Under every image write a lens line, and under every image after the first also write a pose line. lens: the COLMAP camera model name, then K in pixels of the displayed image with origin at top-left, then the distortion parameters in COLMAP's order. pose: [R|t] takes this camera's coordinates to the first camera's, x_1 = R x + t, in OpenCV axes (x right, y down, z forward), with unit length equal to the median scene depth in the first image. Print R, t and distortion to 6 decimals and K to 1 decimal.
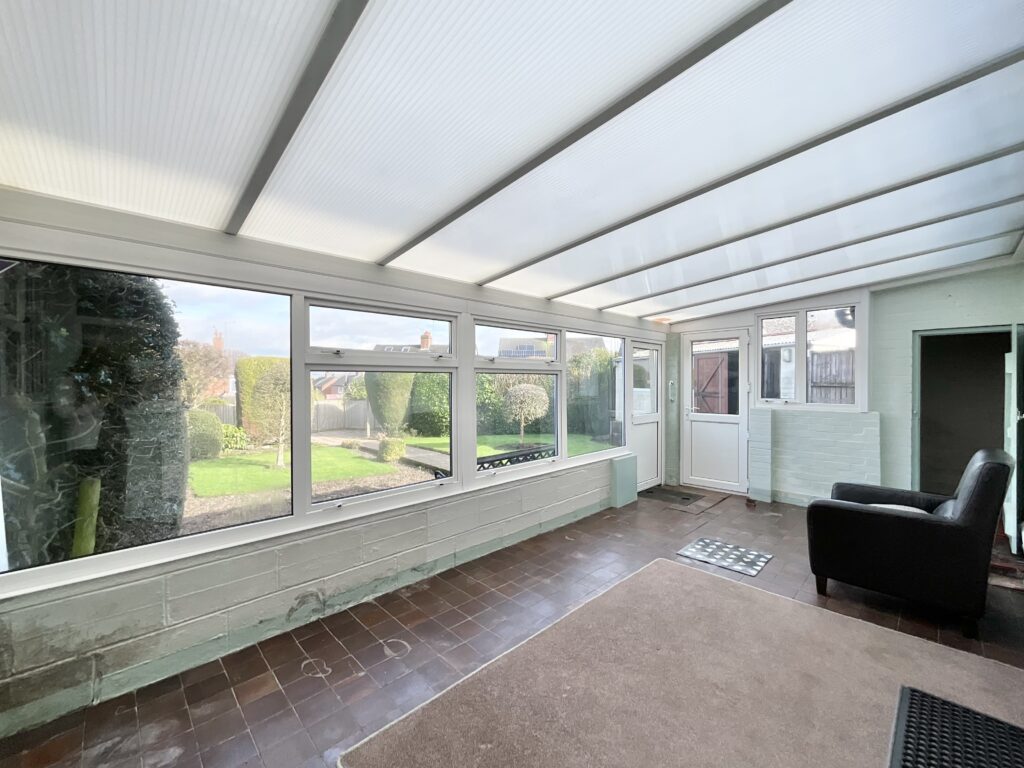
lens RADIAL K [[414.4, 0, 512.0], [0, 414.4, 384.0], [0, 0, 1]] dist [-0.005256, 0.002408]
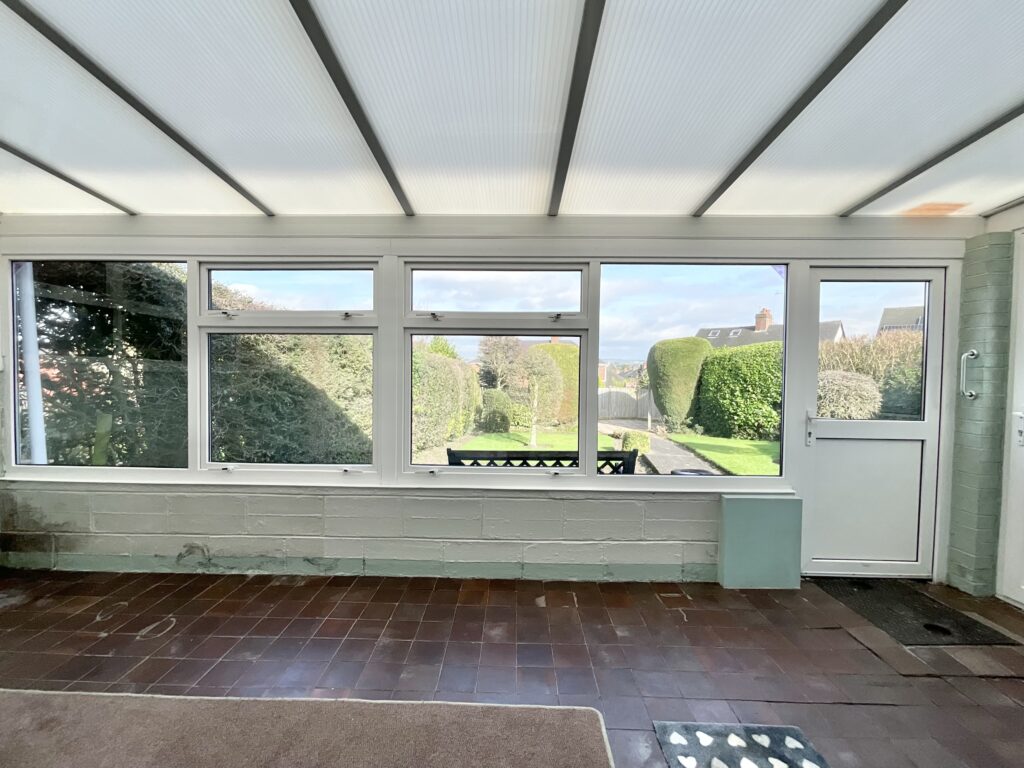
lens RADIAL K [[455.6, 0, 512.1], [0, 455.6, 372.1], [0, 0, 1]] dist [-0.002197, 0.000184]
pose [[0.705121, 0.037253, -0.708108, 0.614747], [-0.014493, 0.999168, 0.038134, 0.007429], [0.708939, -0.016626, 0.705074, 0.534420]]
